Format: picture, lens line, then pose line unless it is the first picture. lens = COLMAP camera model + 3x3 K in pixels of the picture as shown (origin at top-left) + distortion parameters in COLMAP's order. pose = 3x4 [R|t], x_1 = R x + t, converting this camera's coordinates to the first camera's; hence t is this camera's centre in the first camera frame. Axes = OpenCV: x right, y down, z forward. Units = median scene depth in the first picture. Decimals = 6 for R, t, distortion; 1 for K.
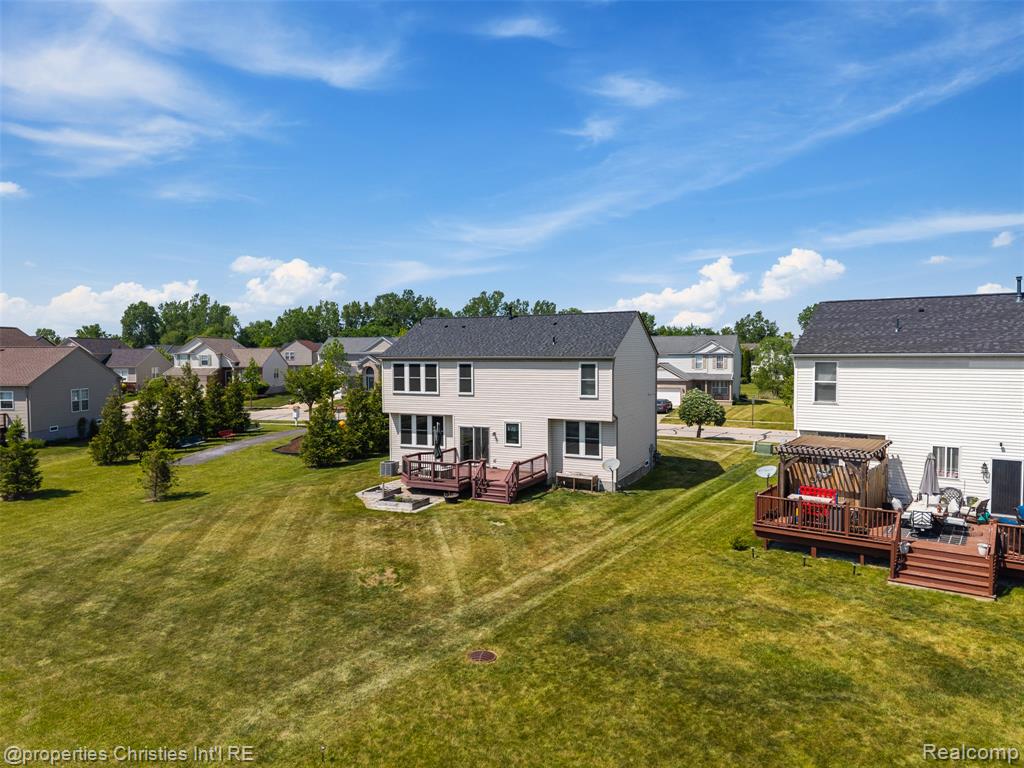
lens RADIAL K [[685.7, 0, 514.5], [0, 685.7, 388.6], [0, 0, 1]] dist [0.040419, -0.040730]
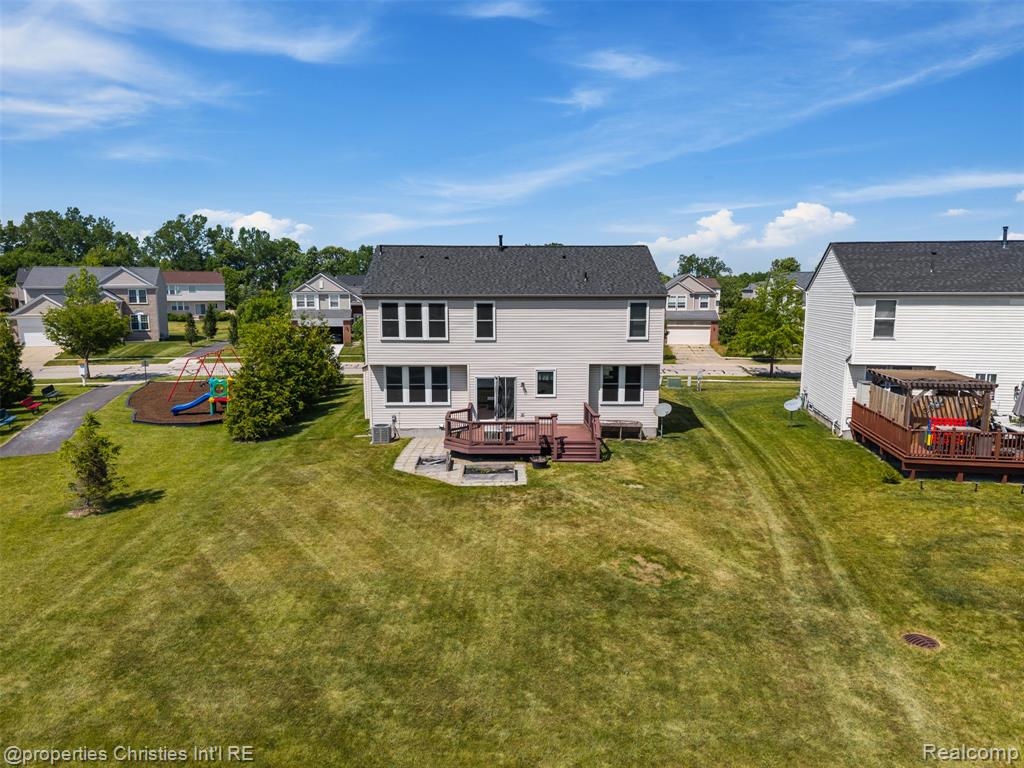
lens RADIAL K [[685.7, 0, 514.5], [0, 685.7, 388.6], [0, 0, 1]] dist [0.040419, -0.040730]
pose [[0.893372, -0.059231, 0.445397, -0.443967], [0.018235, 0.995236, 0.095776, -0.012385], [-0.448948, -0.077442, 0.890196, 0.238511]]
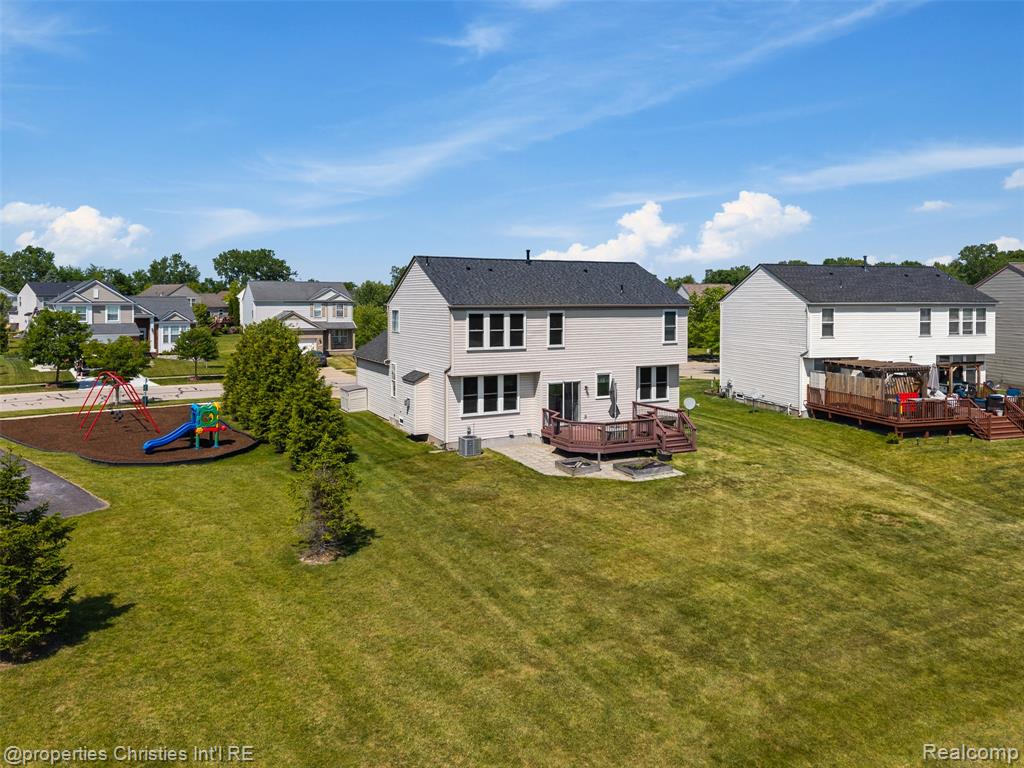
lens RADIAL K [[708.4, 0, 510.5], [0, 708.4, 318.3], [0, 0, 1]] dist [0.022510, -0.001809]
pose [[0.605809, -0.016606, 0.795437, -0.892810], [0.037009, 0.999288, -0.007324, -0.025820], [-0.794749, 0.033876, 0.605992, 0.513257]]
